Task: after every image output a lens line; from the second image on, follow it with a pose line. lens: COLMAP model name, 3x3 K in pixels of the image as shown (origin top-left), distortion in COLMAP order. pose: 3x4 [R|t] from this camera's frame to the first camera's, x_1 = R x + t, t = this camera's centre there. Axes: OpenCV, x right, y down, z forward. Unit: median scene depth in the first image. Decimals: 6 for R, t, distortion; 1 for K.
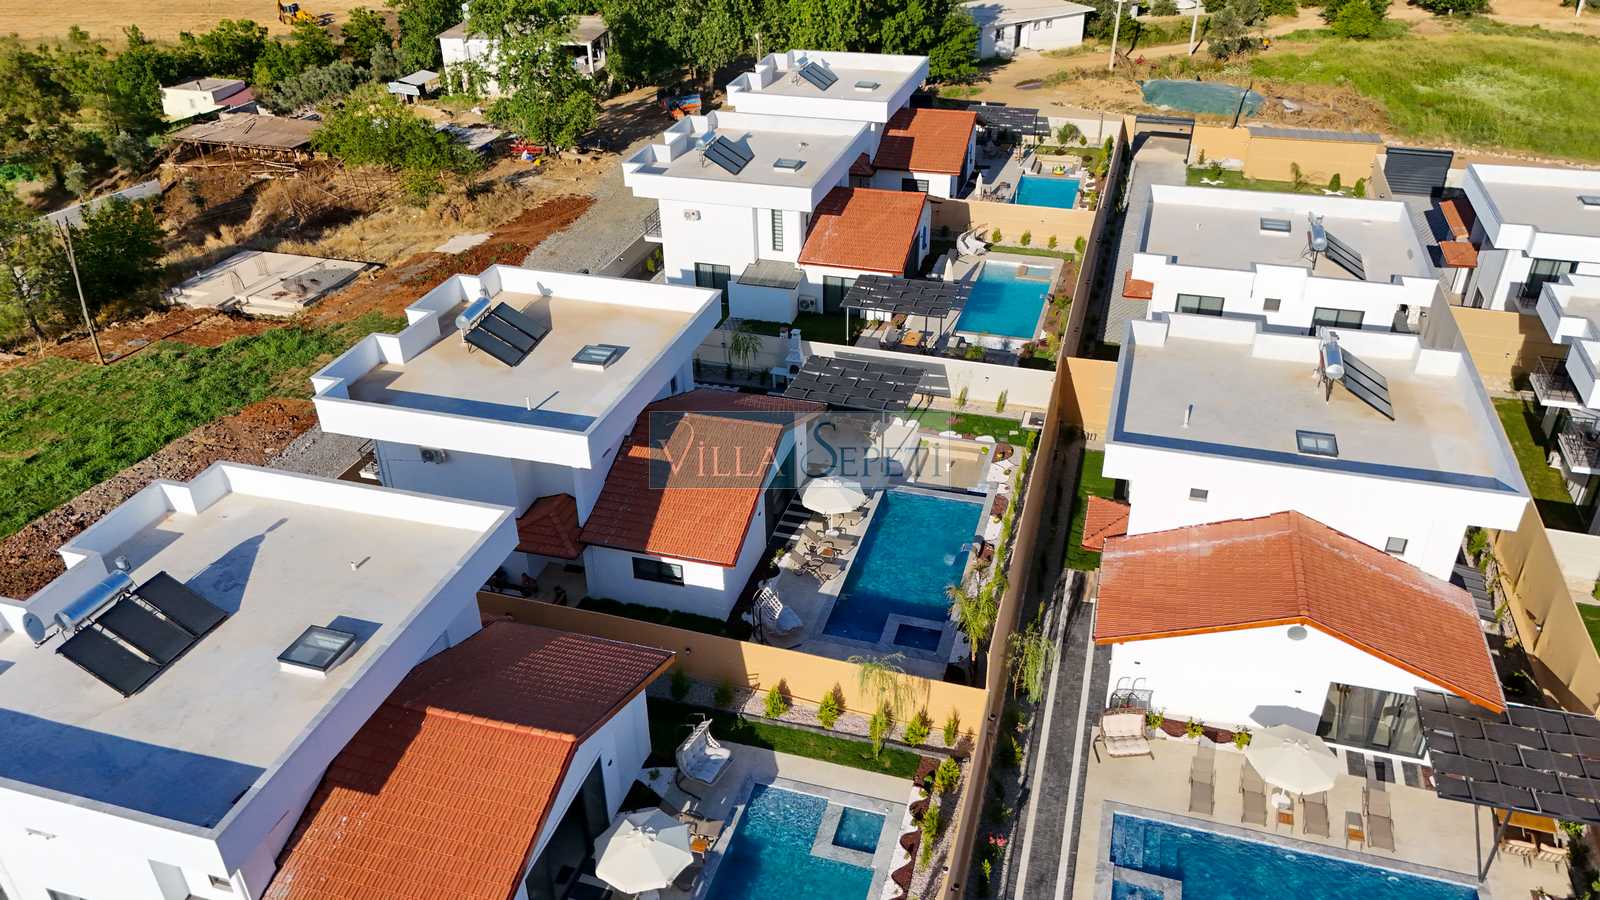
lens RADIAL K [[1173.9, 0, 809.5], [0, 1173.9, 456.3], [0, 0, 1]] dist [0.066744, -0.065011]
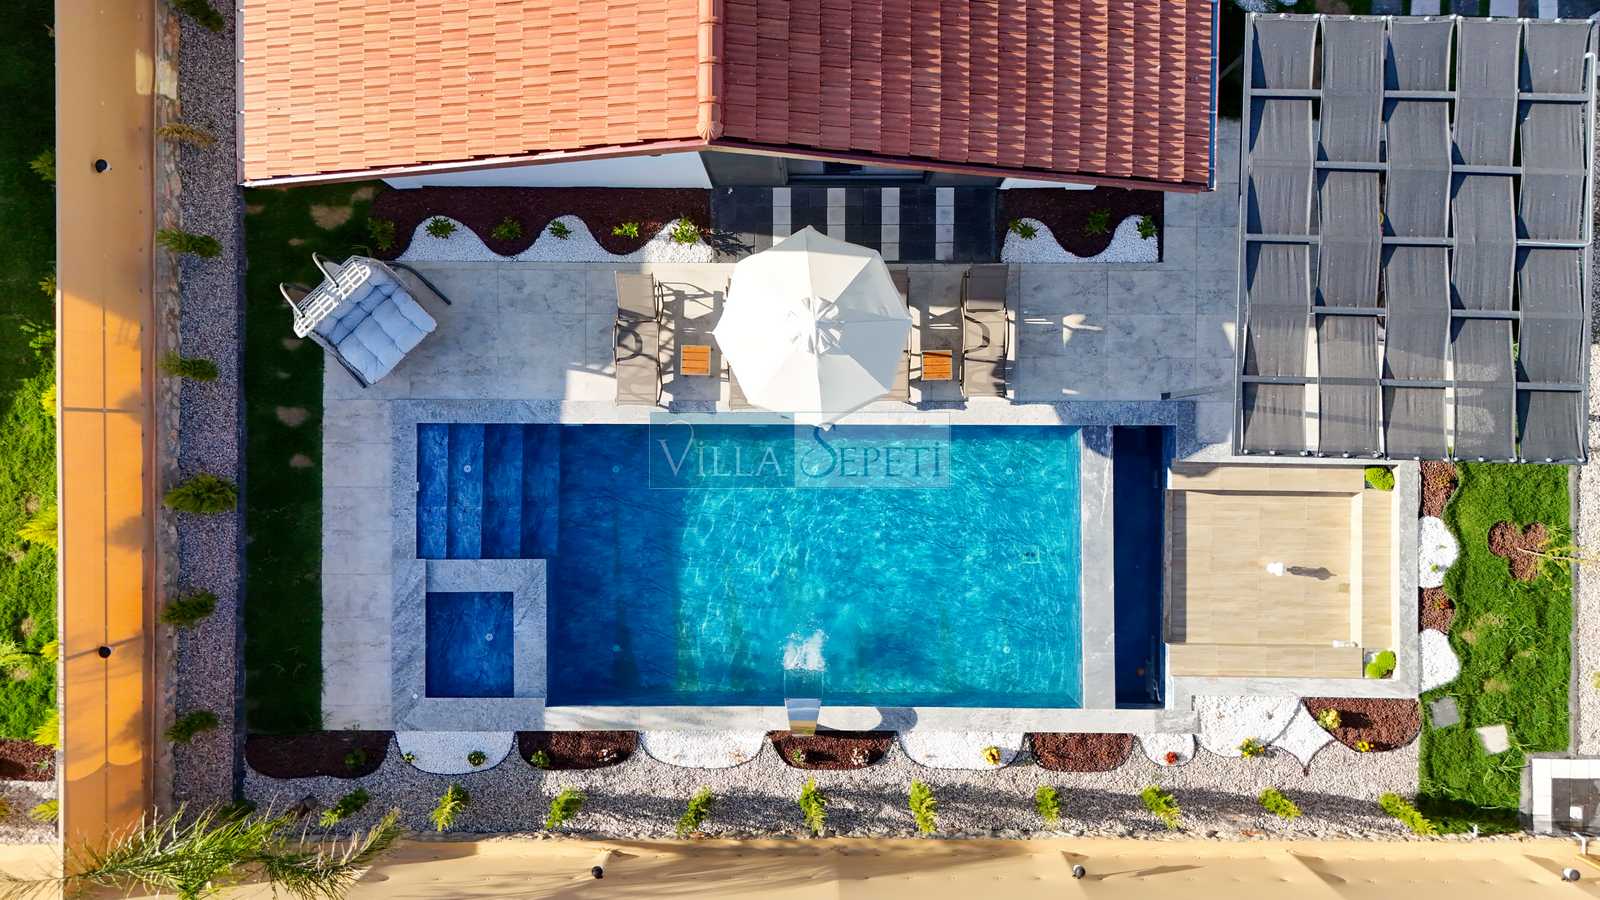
lens RADIAL K [[1173.9, 0, 809.5], [0, 1173.9, 456.3], [0, 0, 1]] dist [0.066744, -0.065011]
pose [[0.278752, 0.960248, 0.014879, 0.046120], [-0.491440, 0.129316, 0.861257, -0.237168], [0.825096, -0.247390, 0.507951, 0.758988]]
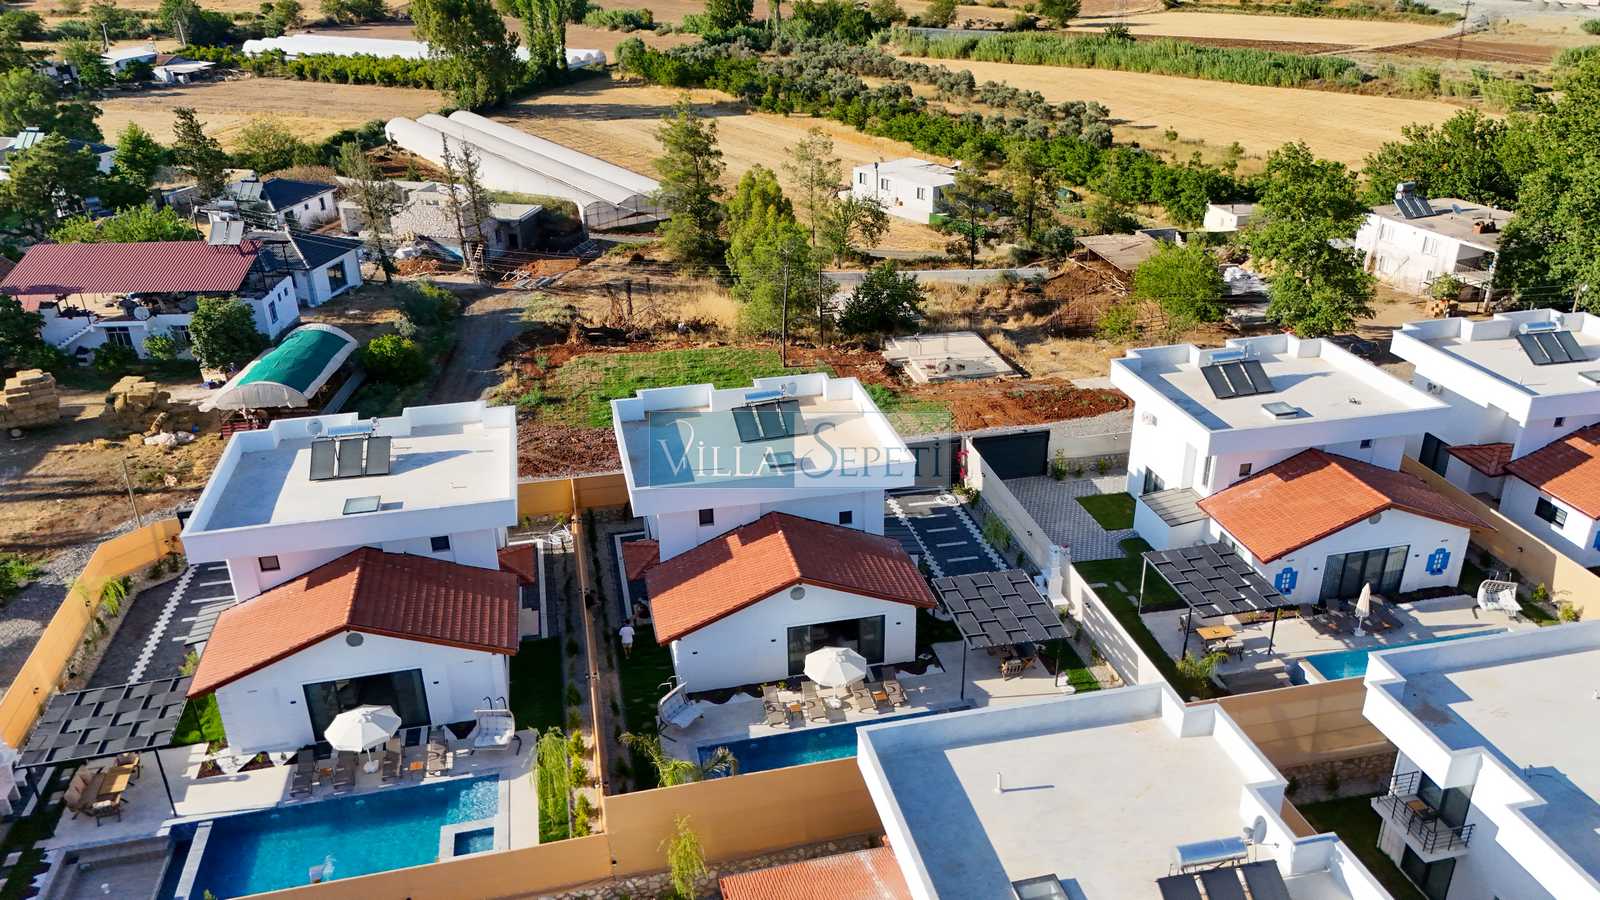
lens RADIAL K [[1173.9, 0, 809.5], [0, 1173.9, 456.3], [0, 0, 1]] dist [0.066744, -0.065011]
pose [[0.487800, 0.377626, -0.787052, 0.705095], [-0.446271, 0.882750, 0.146951, -0.255206], [0.750263, 0.279555, 0.599128, 0.283947]]
